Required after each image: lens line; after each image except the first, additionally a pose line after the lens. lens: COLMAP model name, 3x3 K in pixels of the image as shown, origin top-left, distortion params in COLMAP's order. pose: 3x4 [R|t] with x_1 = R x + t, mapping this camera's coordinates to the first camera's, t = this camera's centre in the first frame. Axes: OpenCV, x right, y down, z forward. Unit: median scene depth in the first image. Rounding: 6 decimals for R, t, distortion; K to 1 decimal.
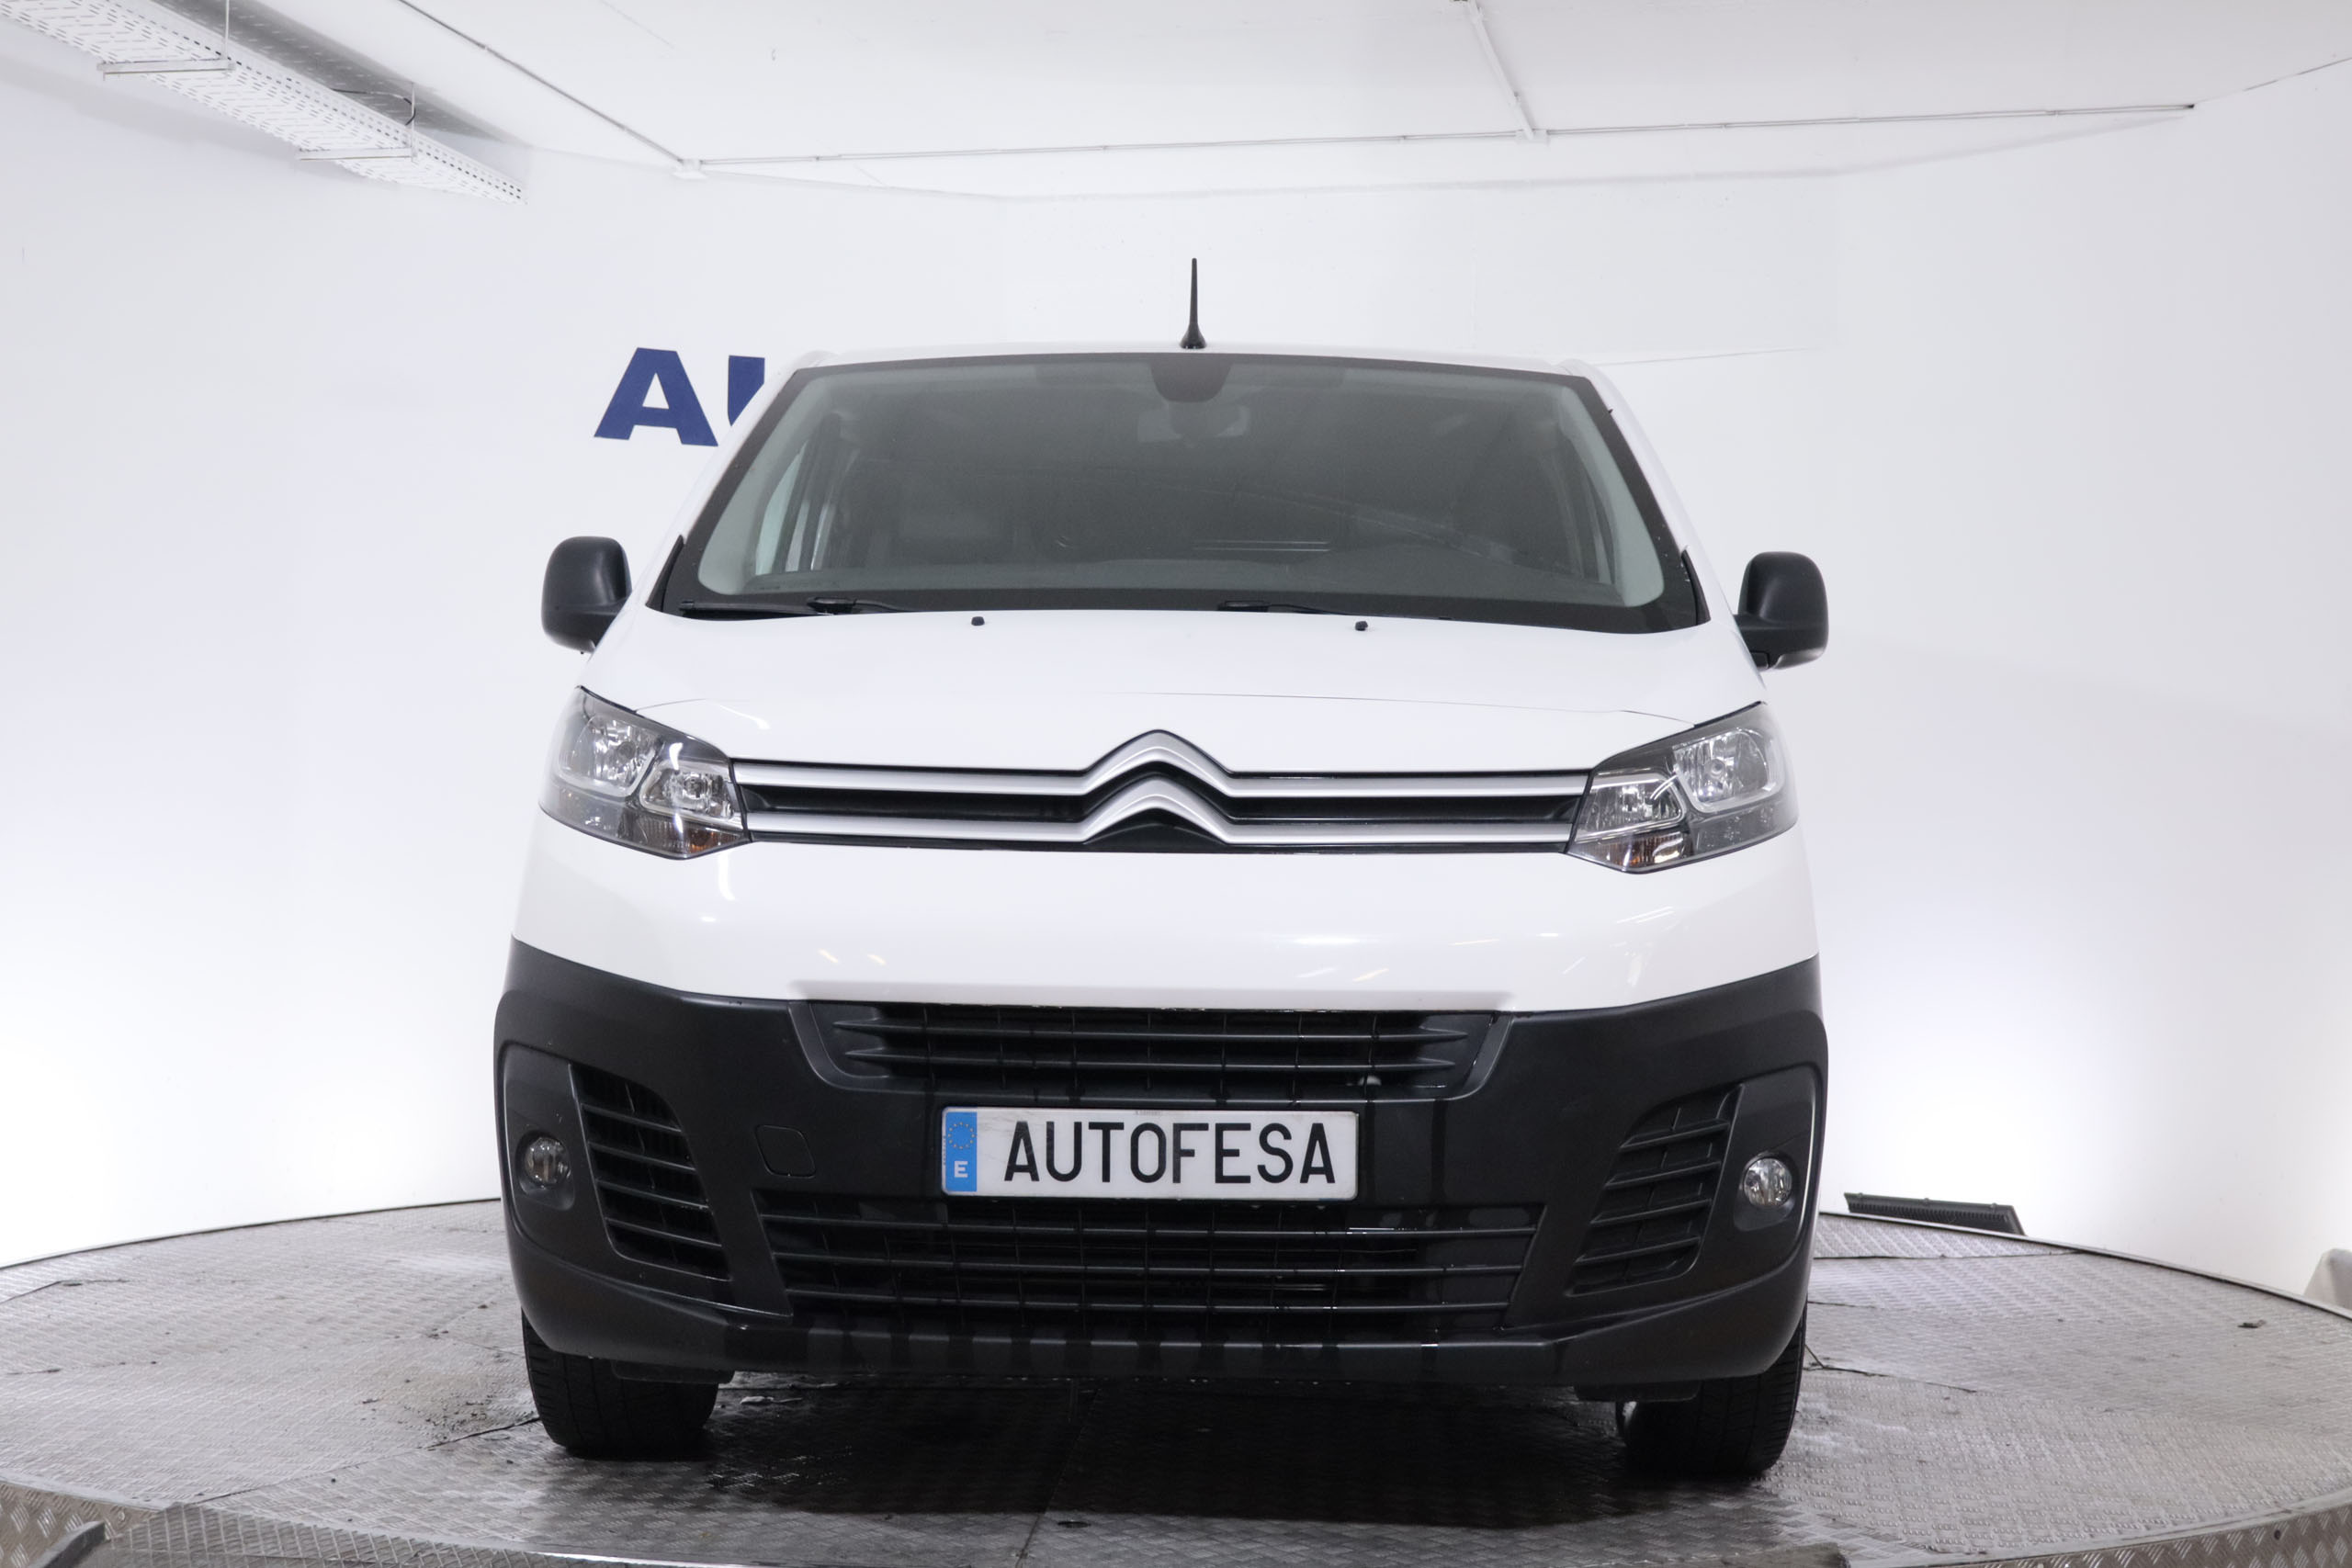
lens RADIAL K [[3310.0, 0, 1188.4], [0, 3310.0, 791.4], [0, 0, 1]] dist [0.032968, 0.000000]
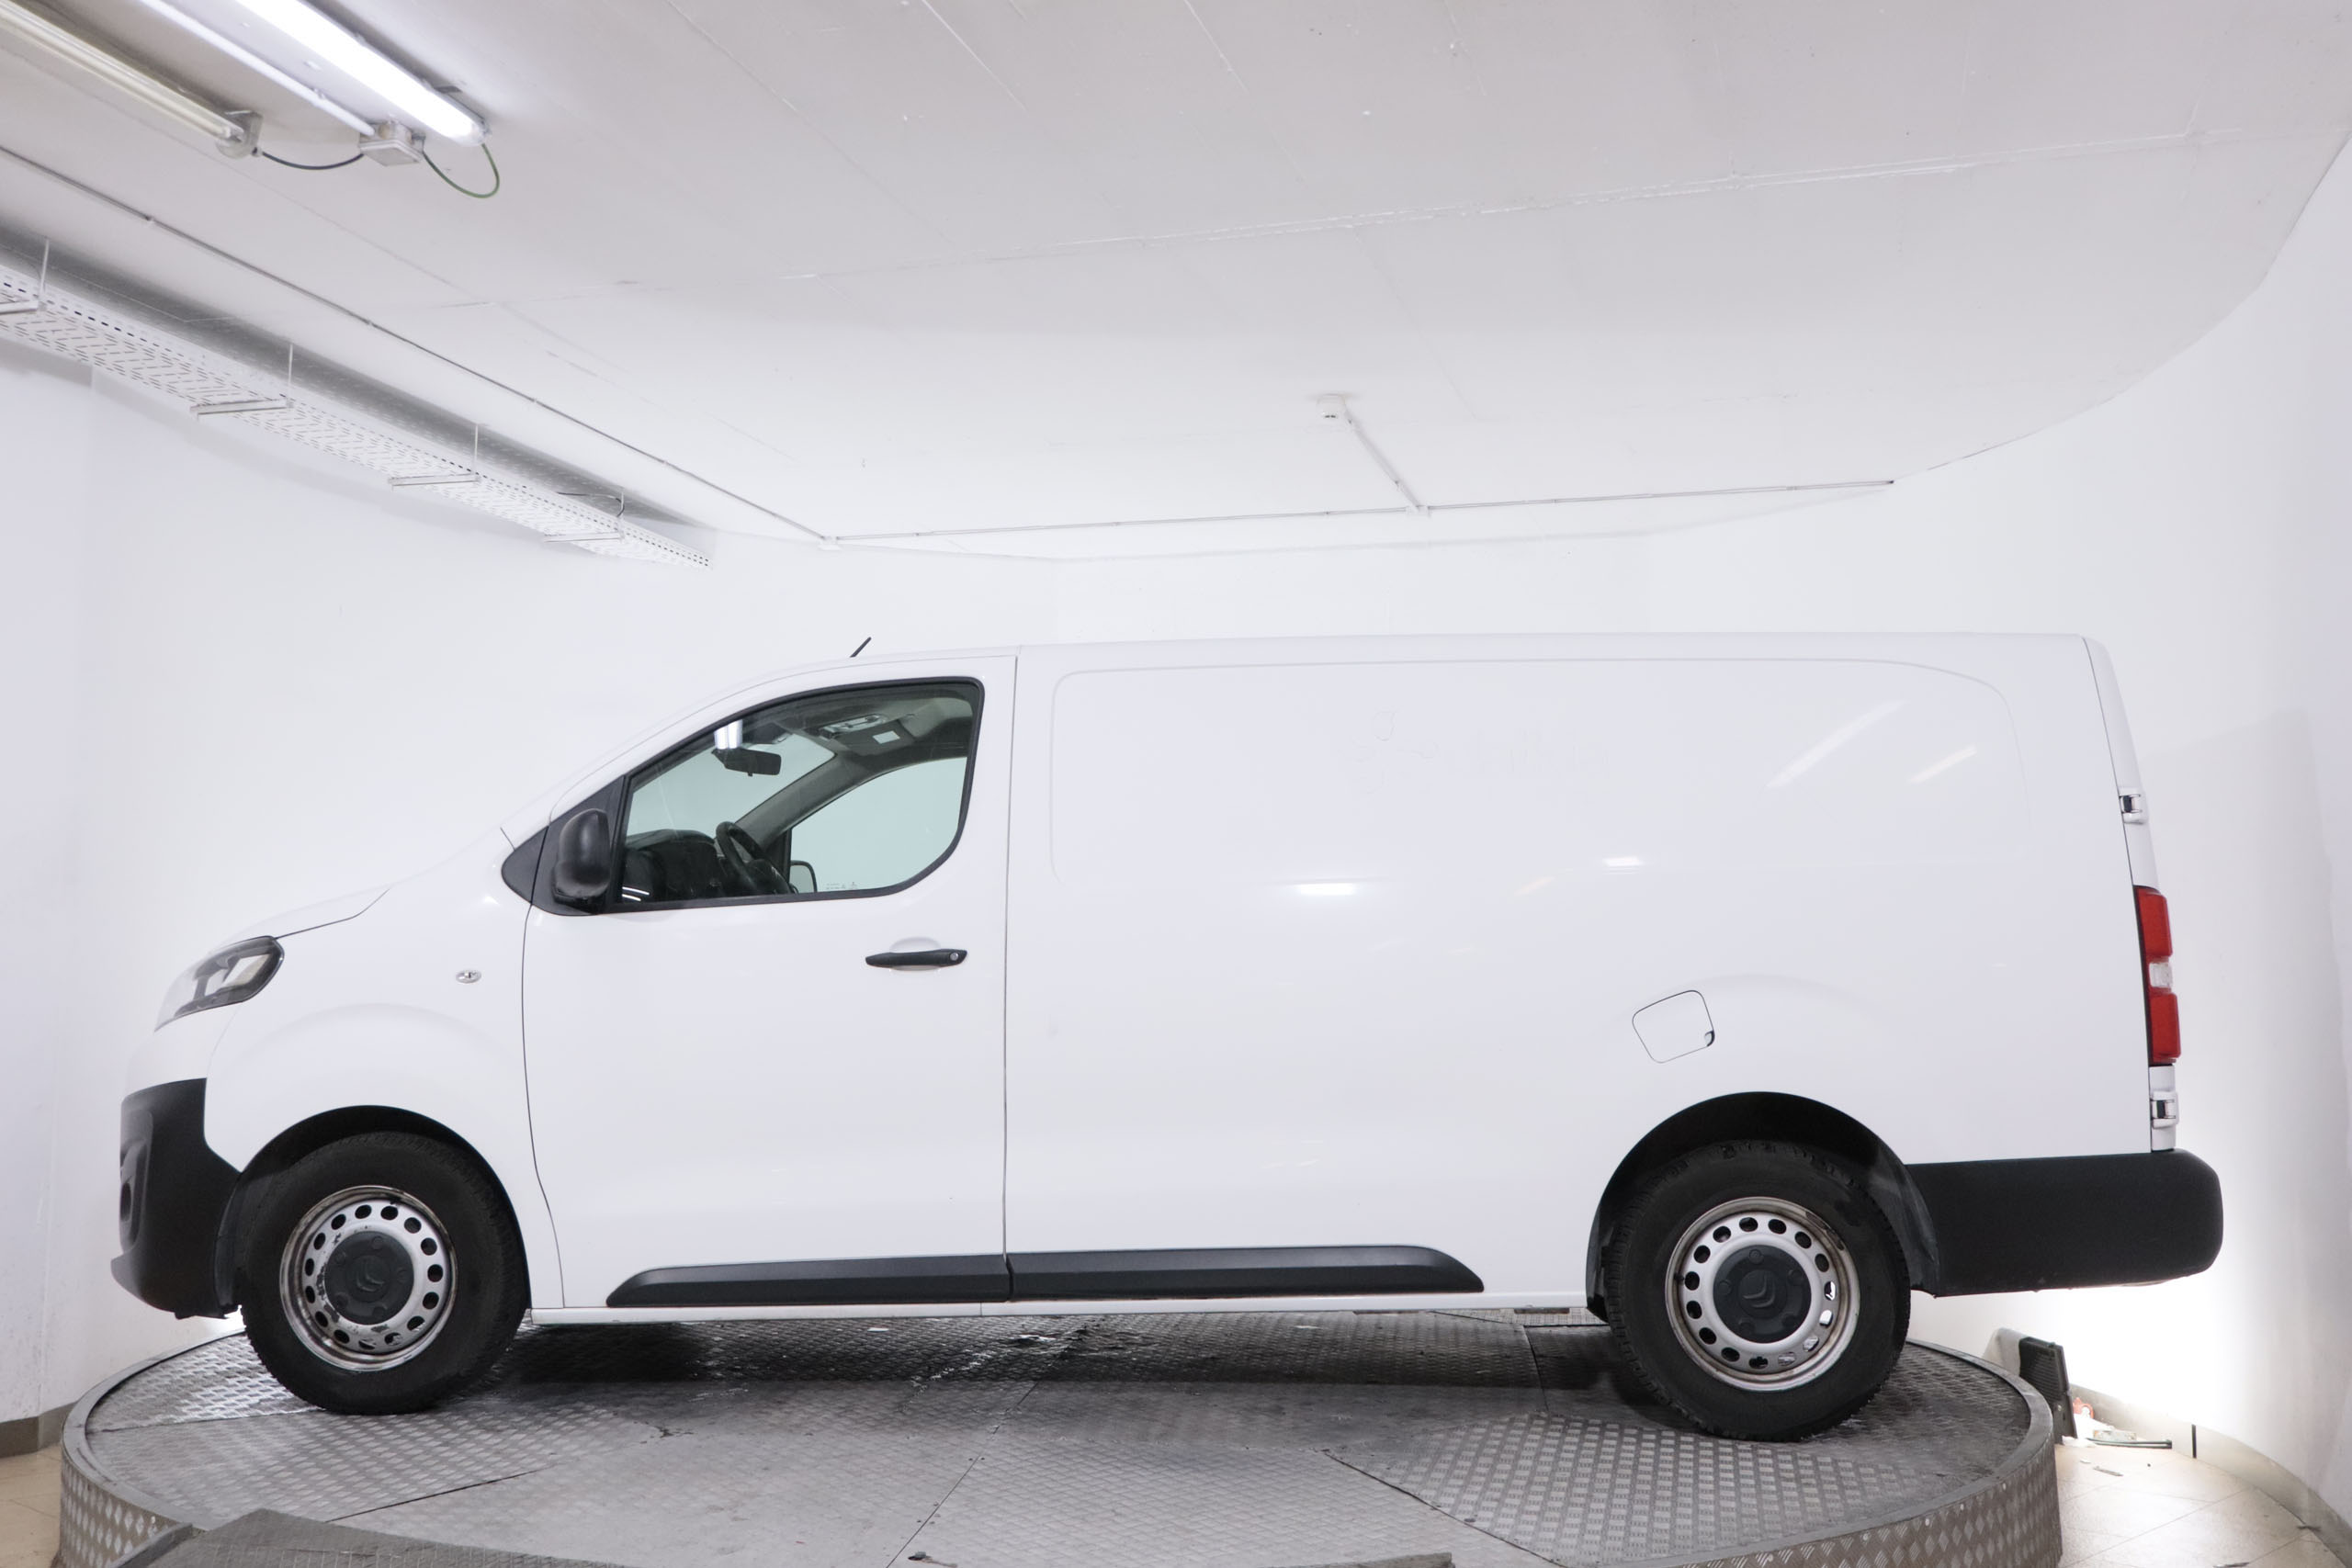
lens RADIAL K [[2403.9, 0, 1187.0], [0, 2403.9, 798.8], [0, 0, 1]] dist [0.029008, 0.000000]
pose [[0.998144, -0.009670, -0.060131, 0.067660], [0.005082, 0.997095, -0.075995, -0.000977], [0.060691, 0.075548, 0.995293, -0.000671]]
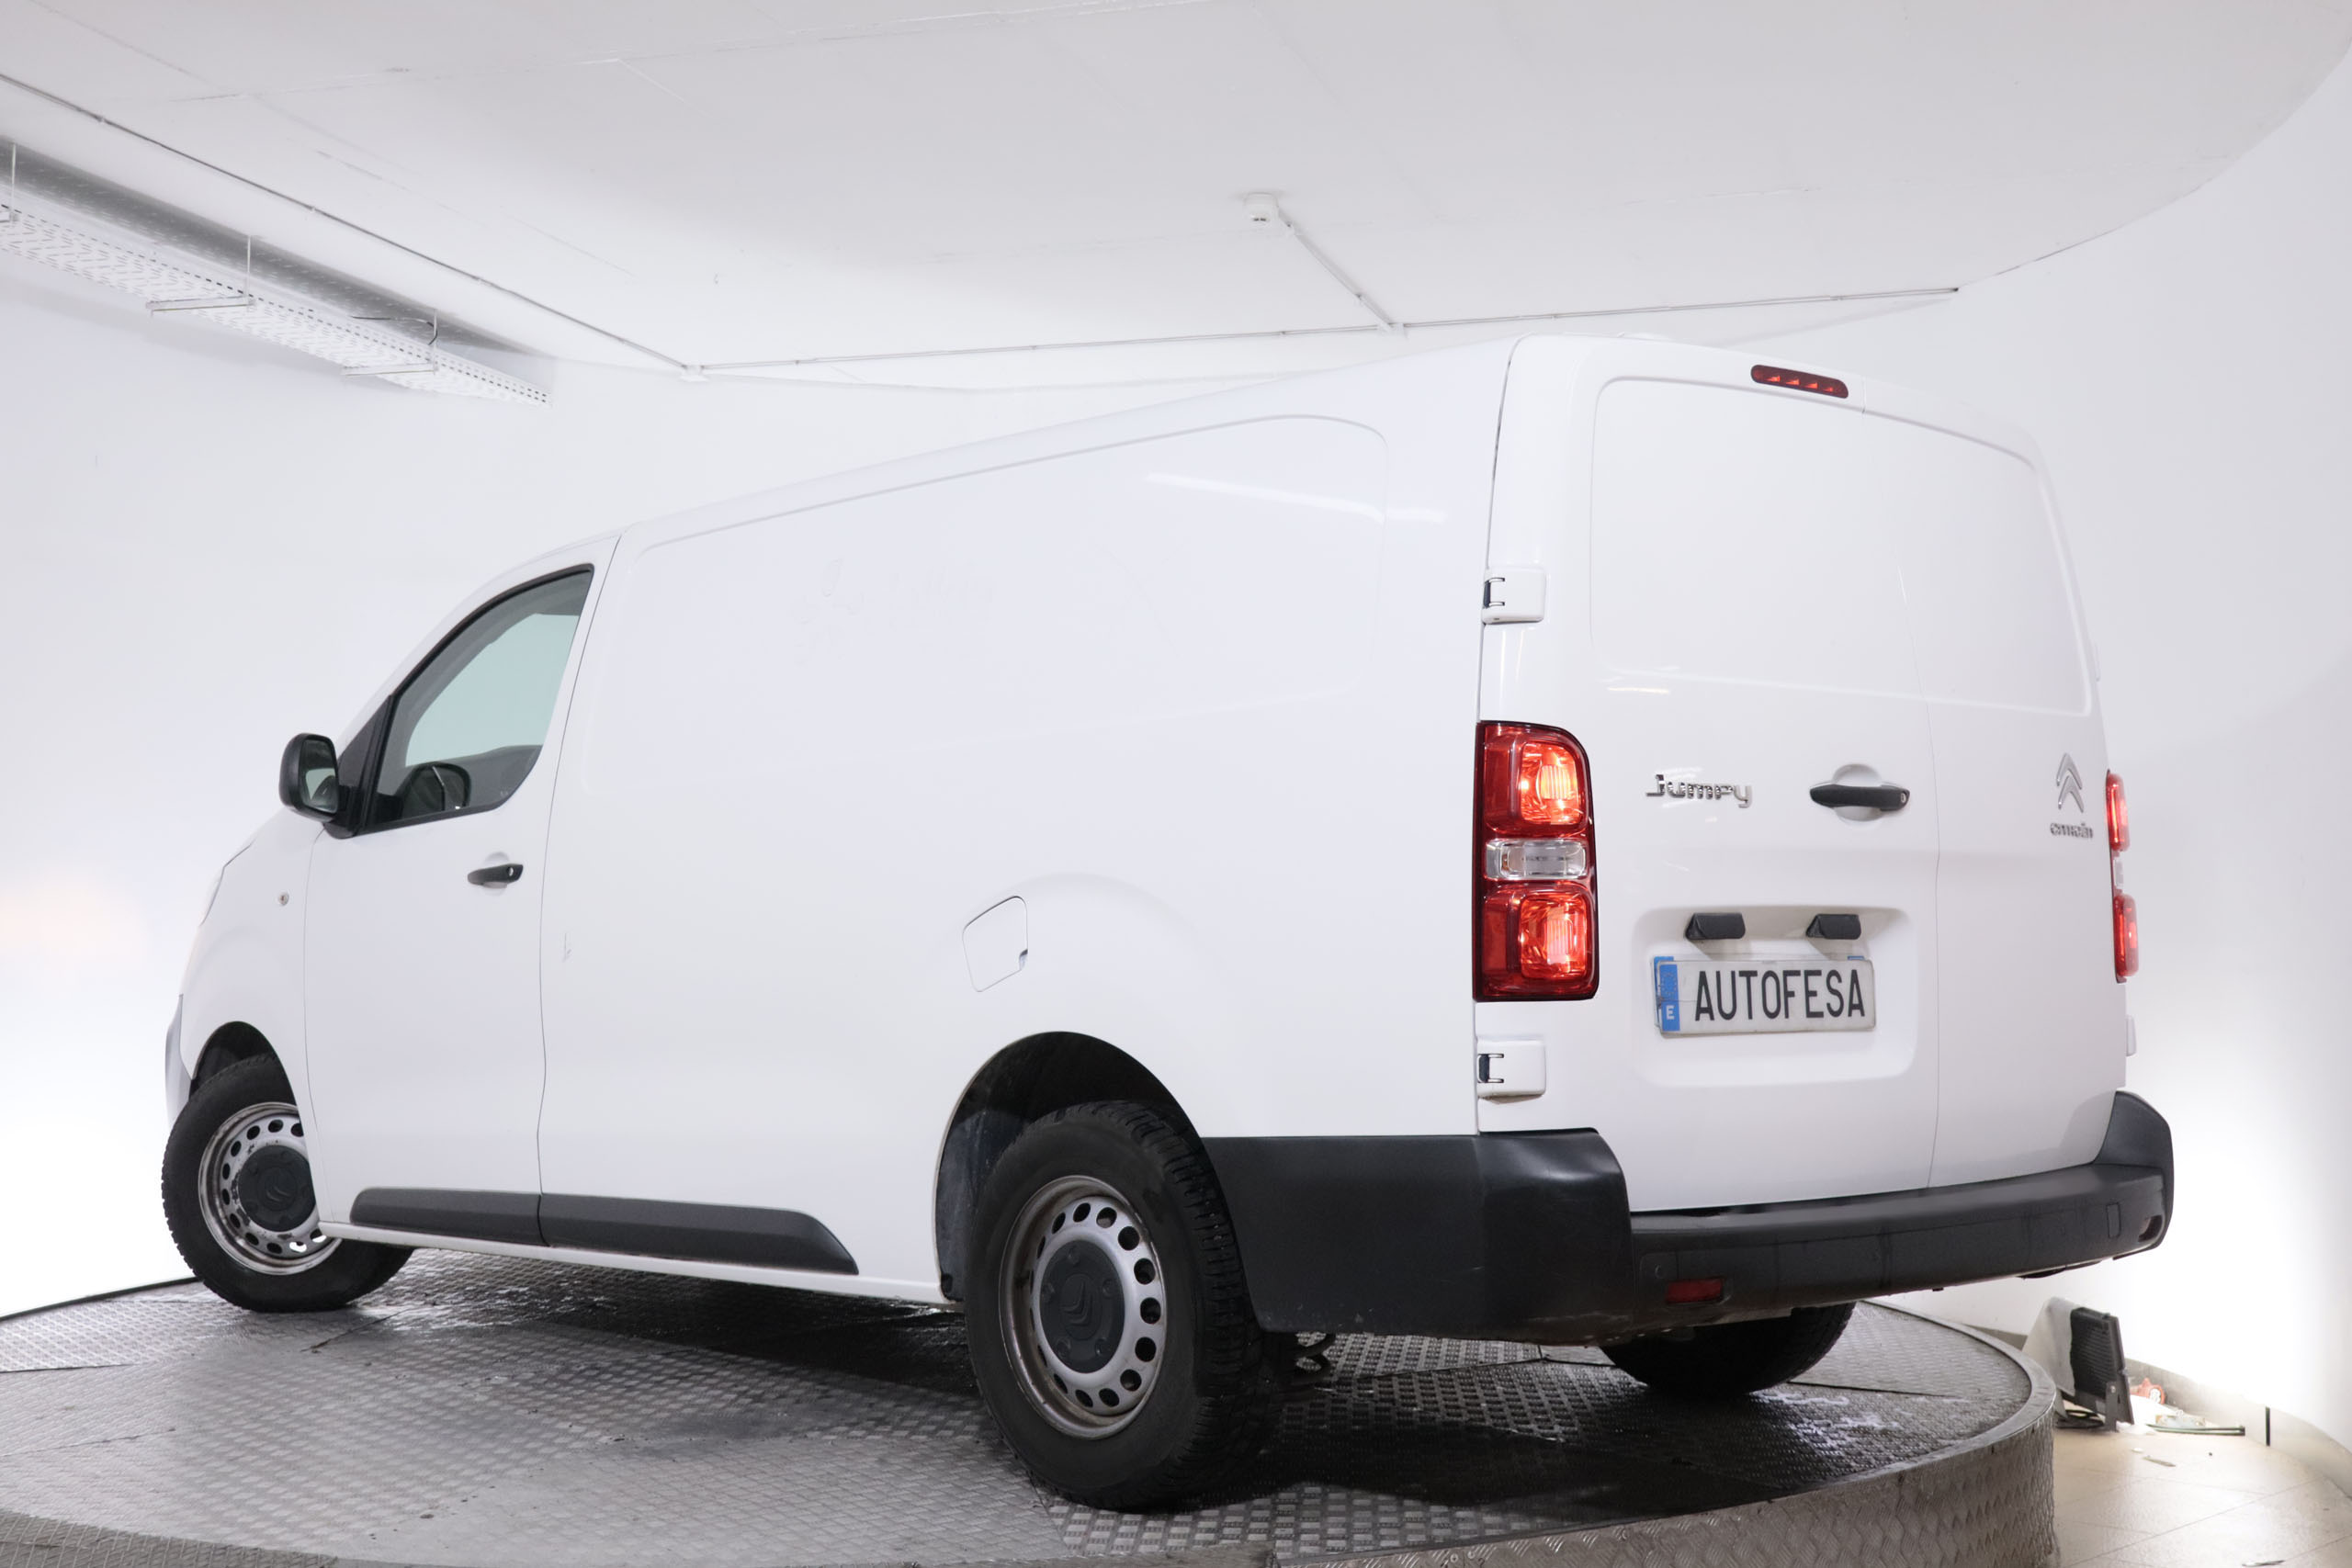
lens RADIAL K [[2946.9, 0, 1195.6], [0, 2946.9, 796.6], [0, 0, 1]] dist [0.026445, 0.000000]
pose [[0.997318, -0.014463, -0.071751, 0.108906], [0.012049, 0.999350, -0.033965, -0.000730], [0.072196, 0.033009, 0.996844, -0.023903]]
